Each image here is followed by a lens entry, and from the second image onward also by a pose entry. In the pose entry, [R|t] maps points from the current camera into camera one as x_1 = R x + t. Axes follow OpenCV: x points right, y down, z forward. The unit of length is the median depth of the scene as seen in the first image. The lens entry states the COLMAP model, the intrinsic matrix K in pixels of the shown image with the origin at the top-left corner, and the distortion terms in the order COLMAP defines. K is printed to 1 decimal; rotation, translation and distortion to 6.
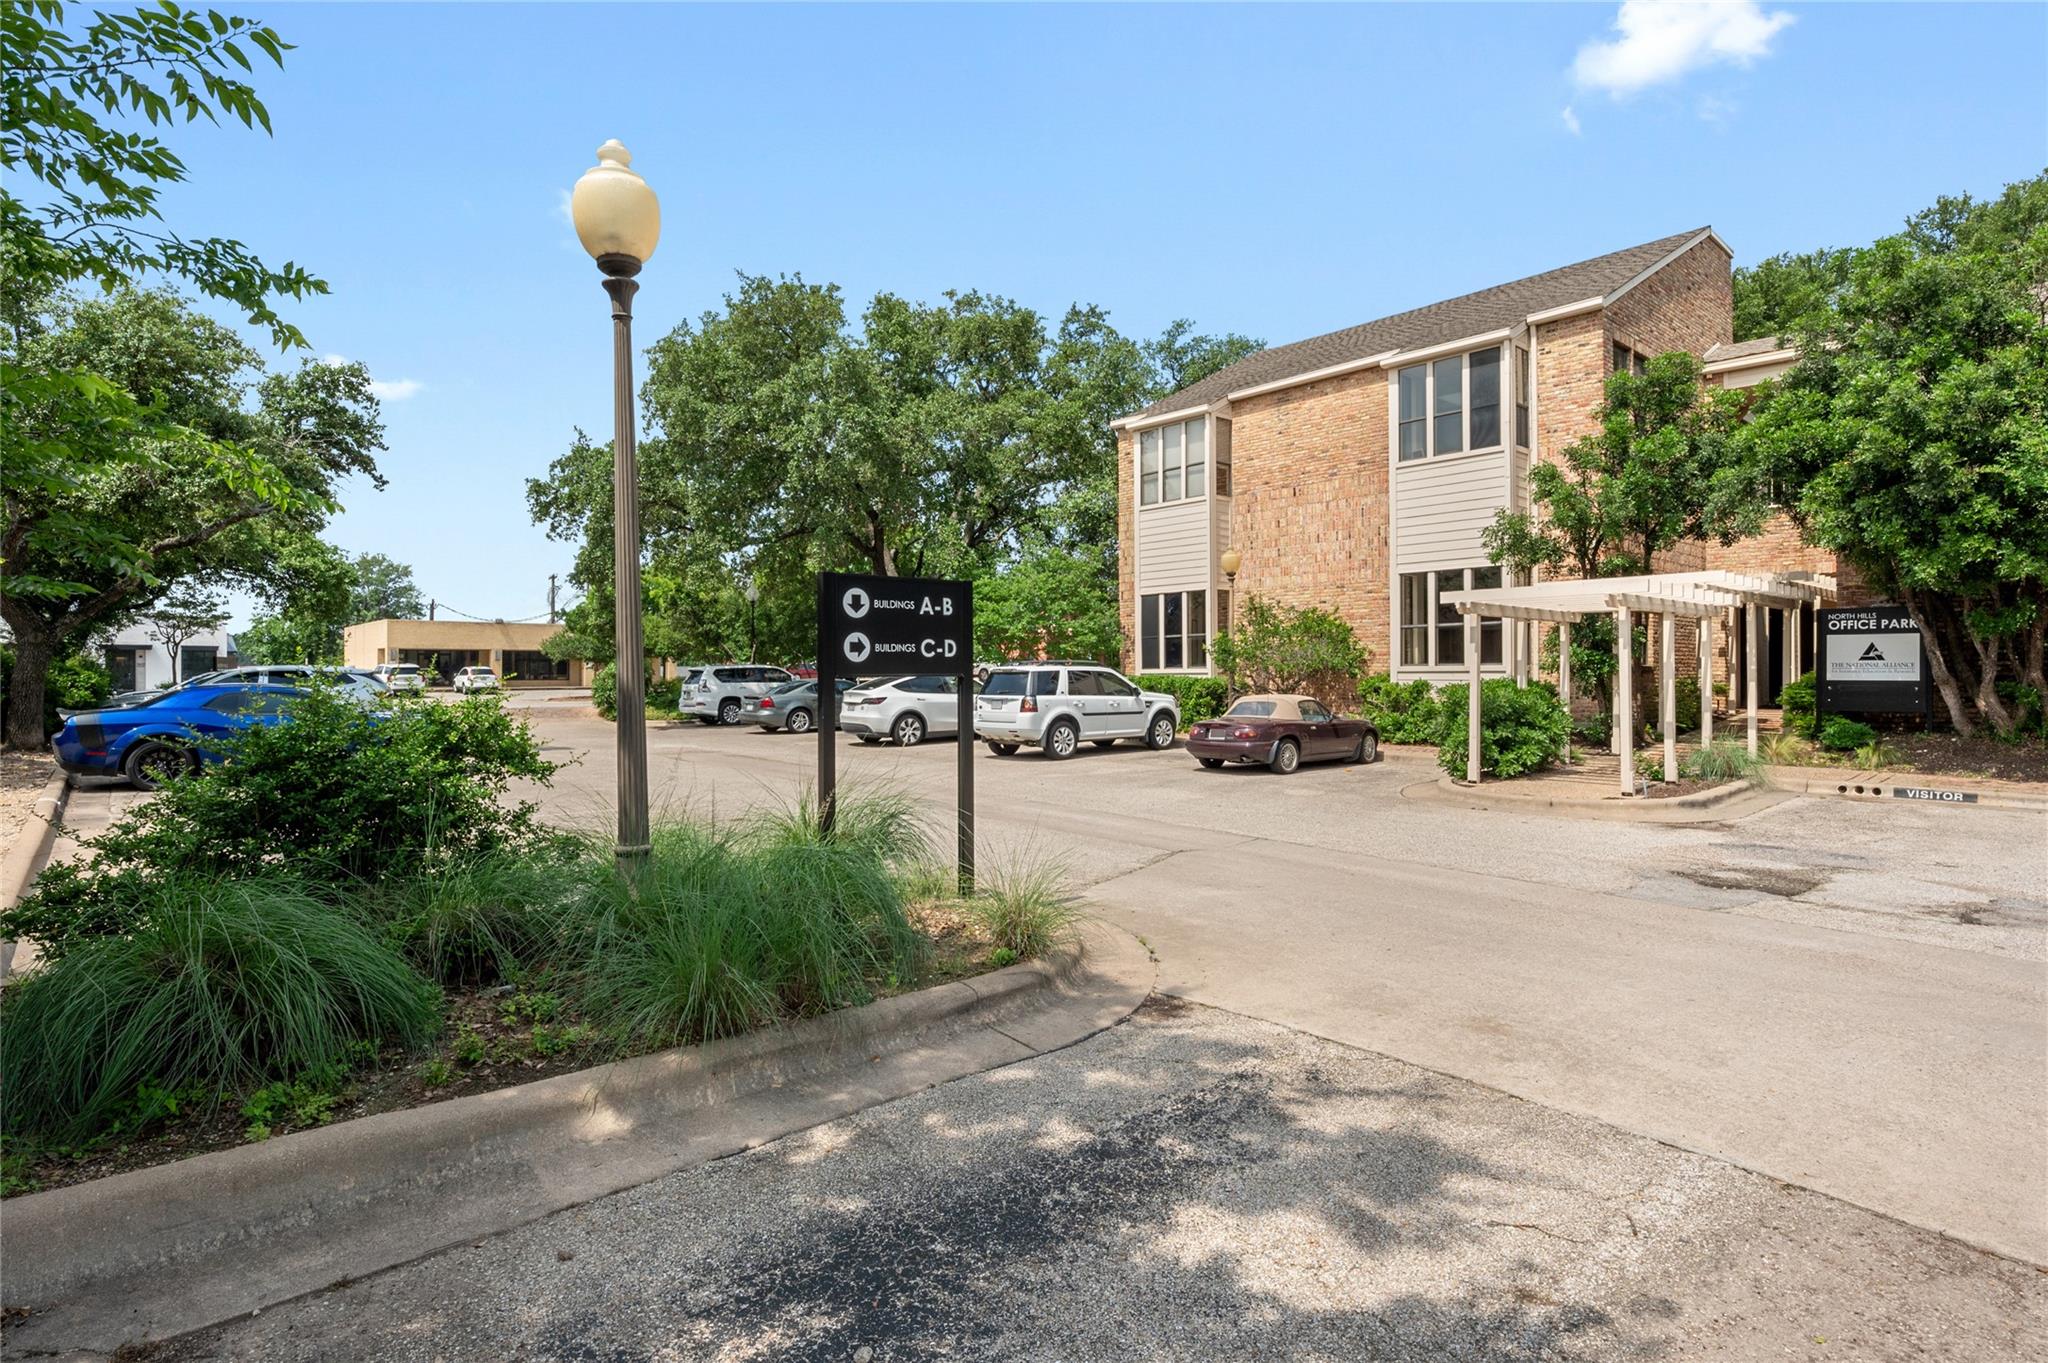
lens RADIAL K [[1038.6, 0, 1024.0], [0, 1038.6, 681.5], [0, 0, 1]] dist [-0.000973, 0.000007]
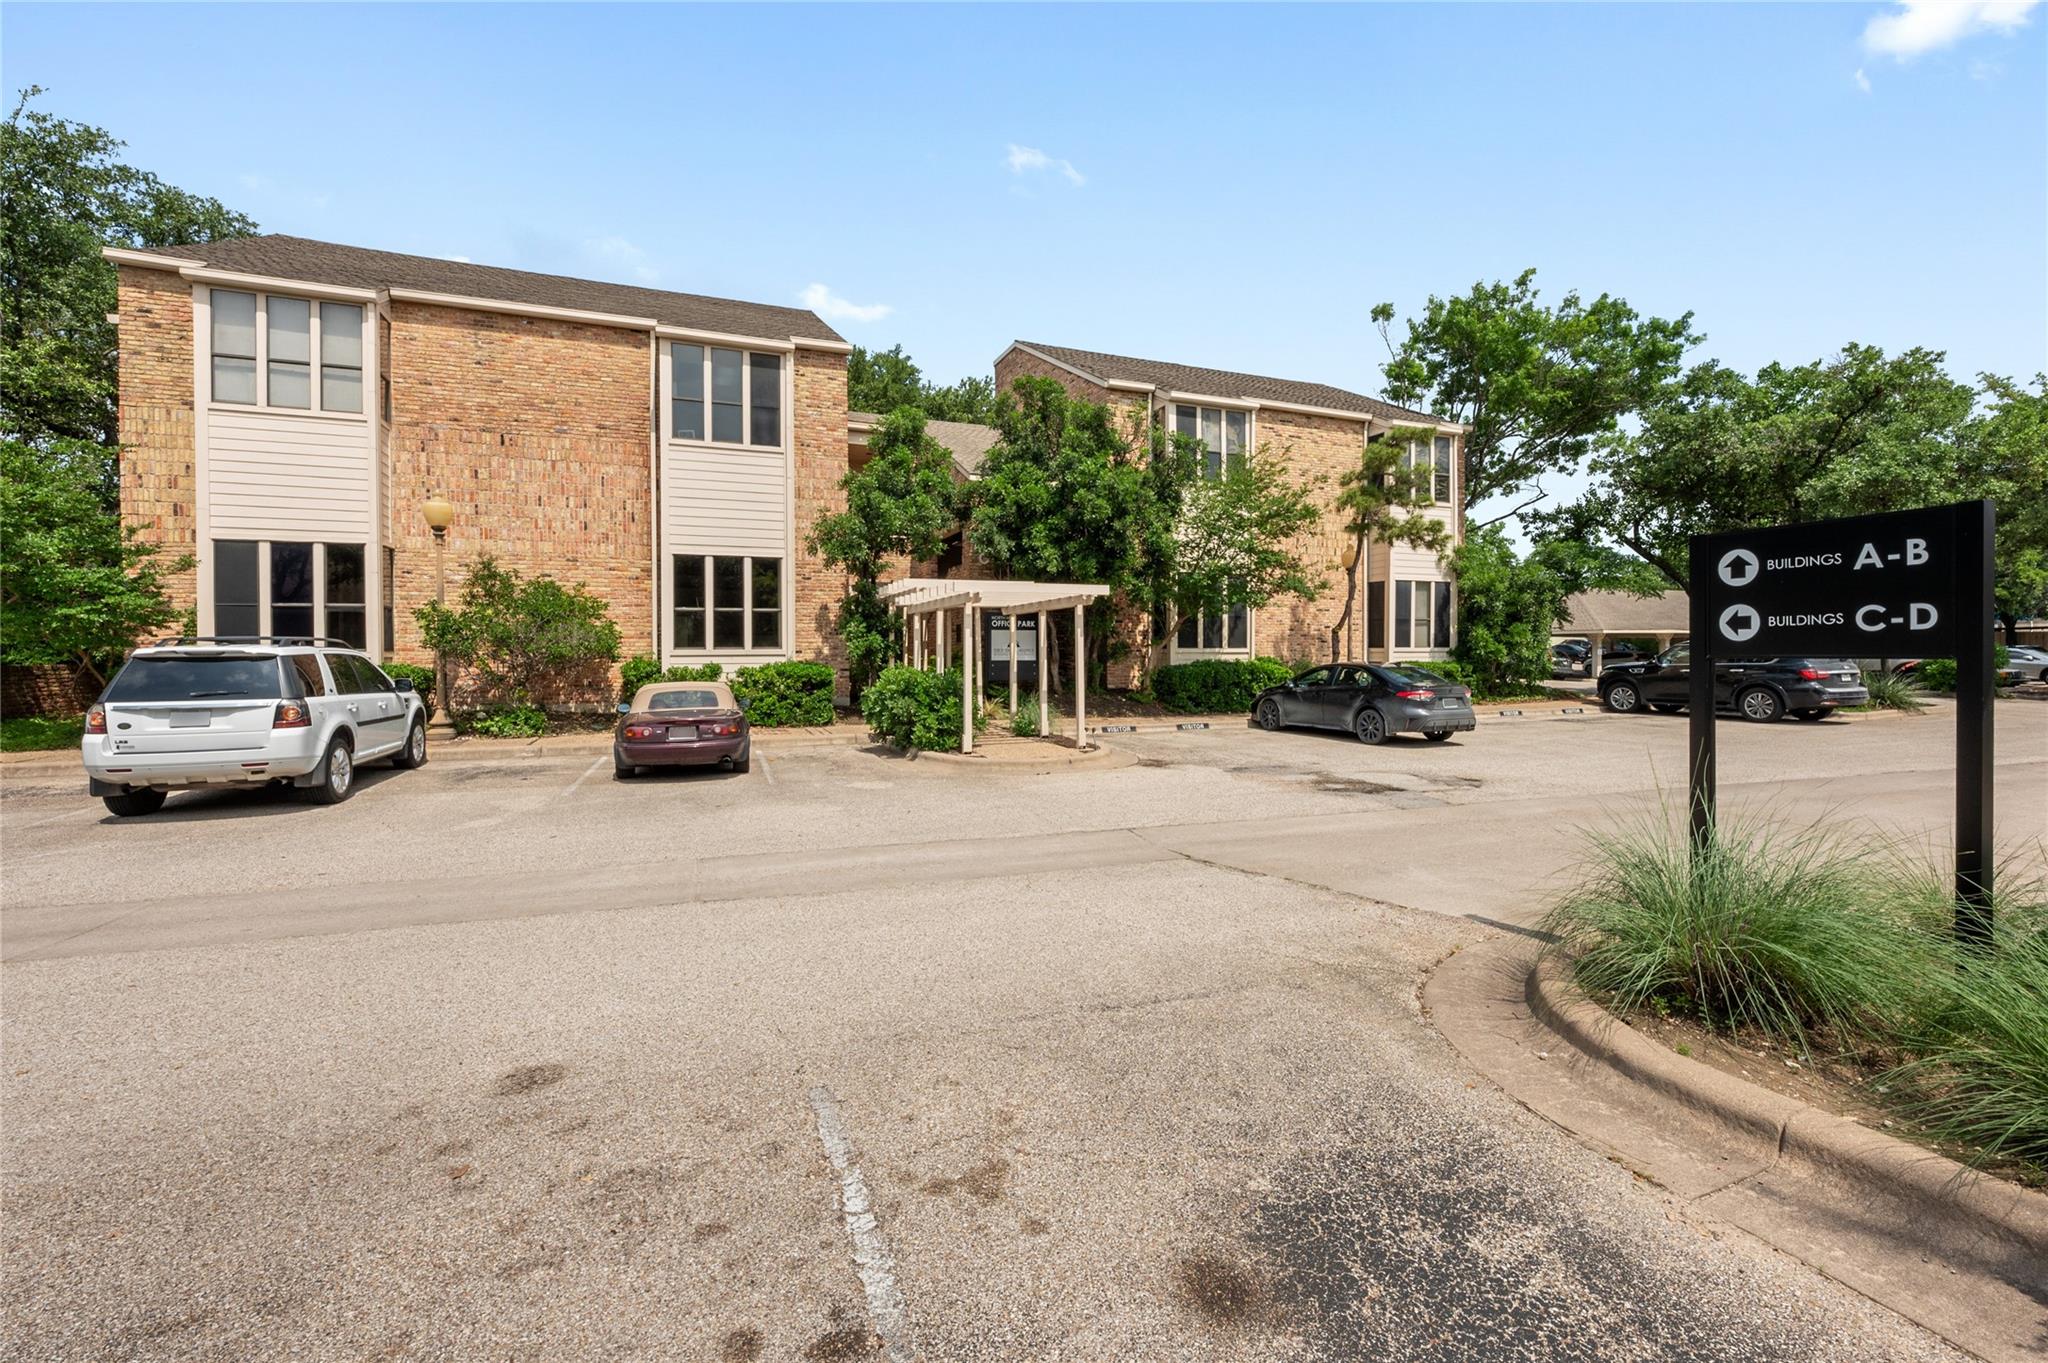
lens RADIAL K [[854.4, 0, 1024.5], [0, 854.4, 655.8], [0, 0, 1]] dist [-0.001104, -0.000001]
pose [[0.333092, -0.000966, 0.942894, -0.275153], [0.011542, 0.999929, -0.003053, -0.003046], [-0.942824, 0.011900, 0.333080, 0.426448]]
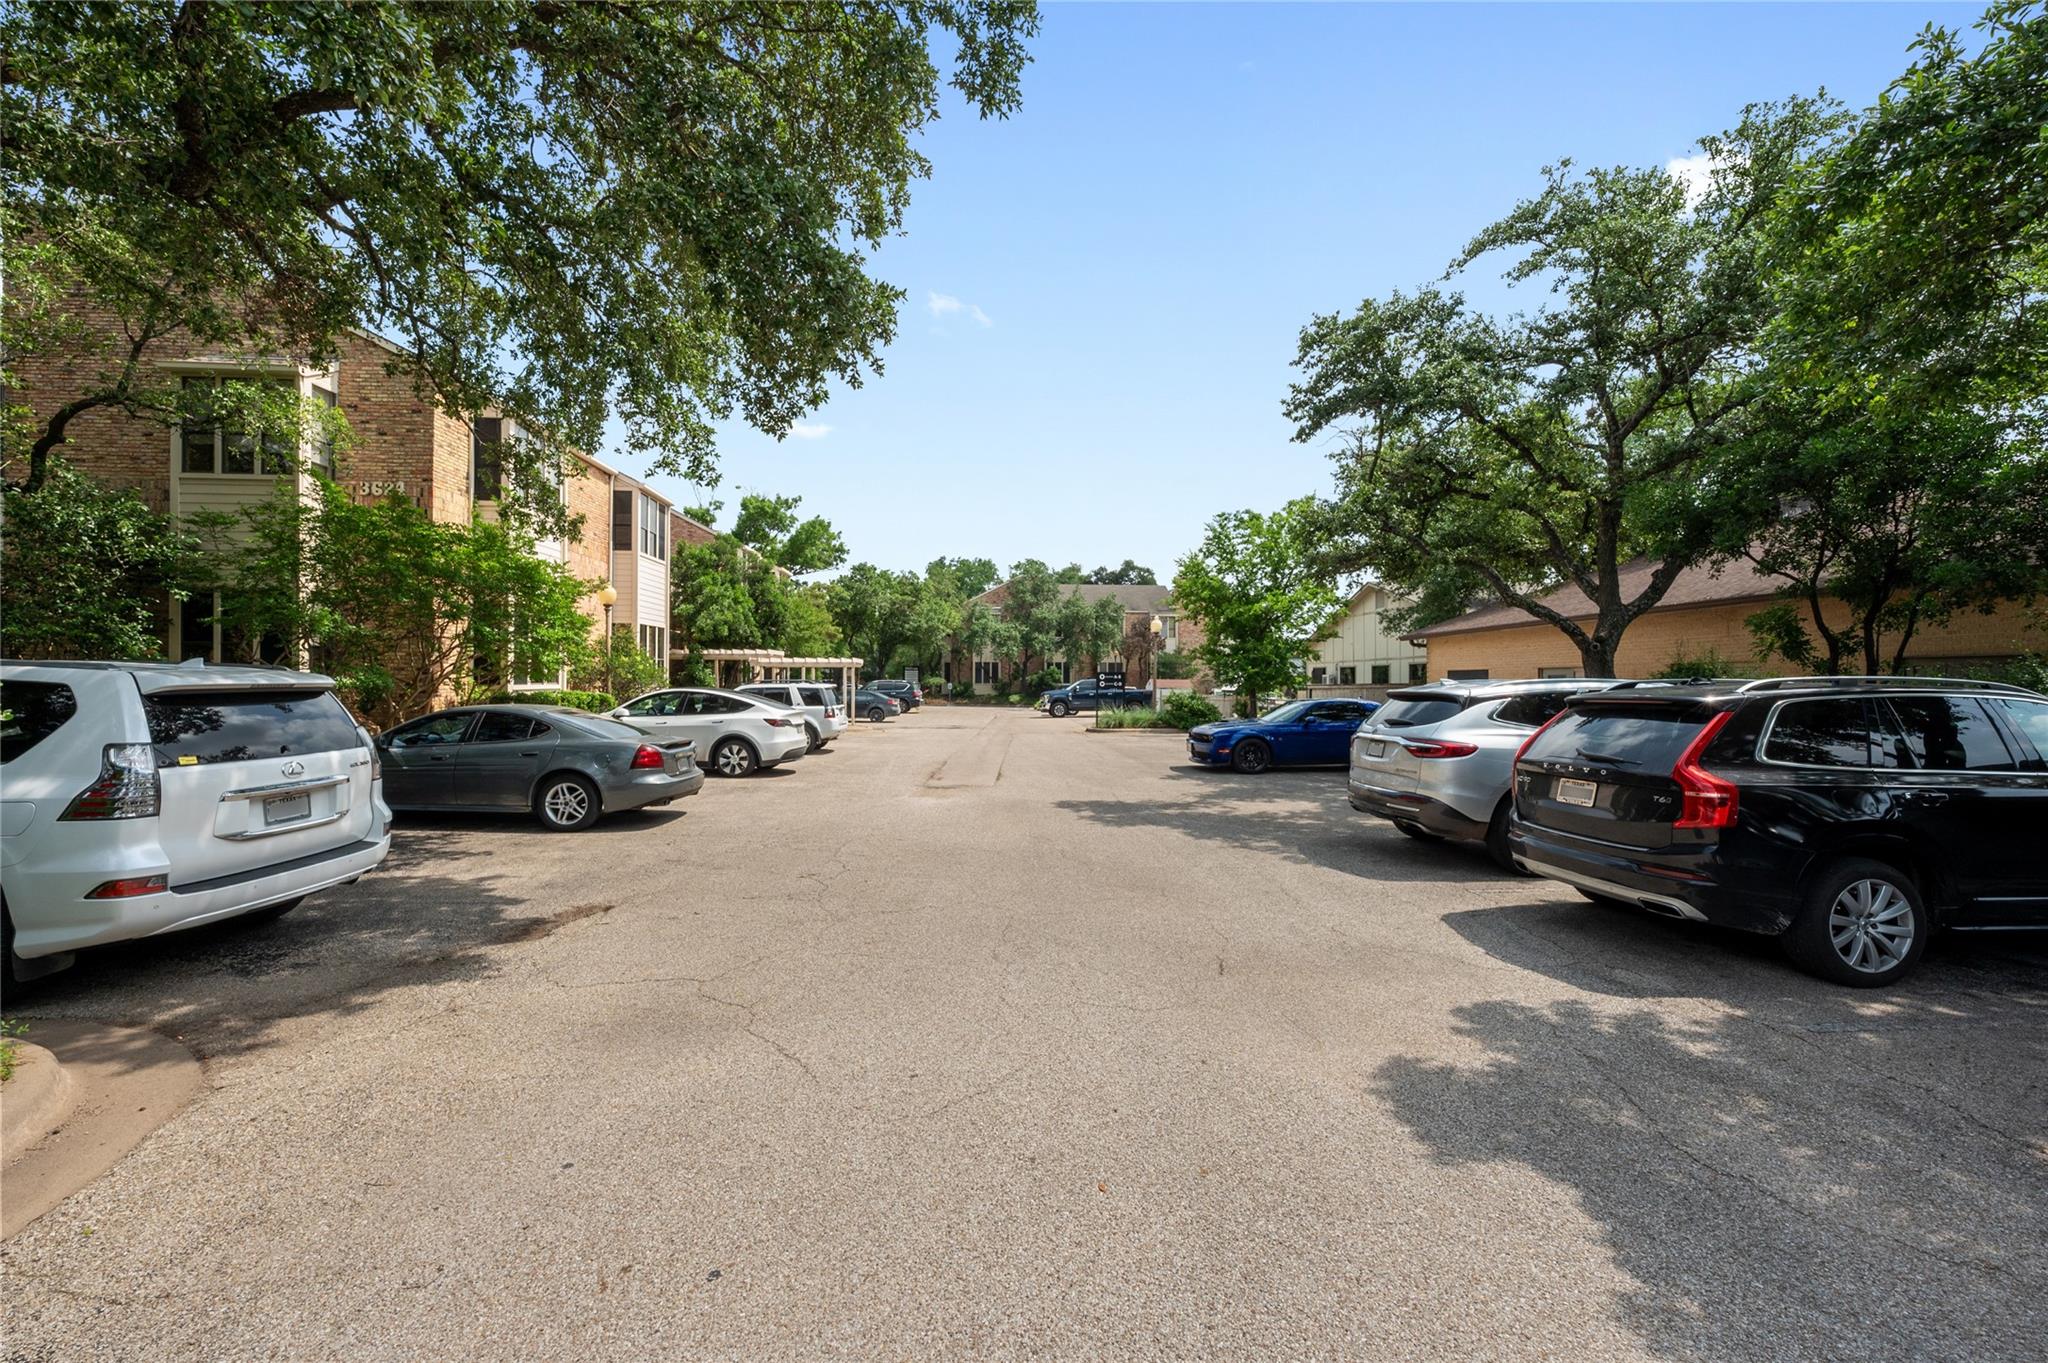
lens RADIAL K [[809.0, 0, 1024.0], [0, 809.0, 681.5], [0, 0, 1]] dist [-0.000388, -0.000032]
pose [[-0.790470, 0.002119, 0.612497, -0.821323], [0.004574, 0.999987, 0.002443, -0.018060], [-0.612484, 0.004733, -0.790469, 1.589901]]
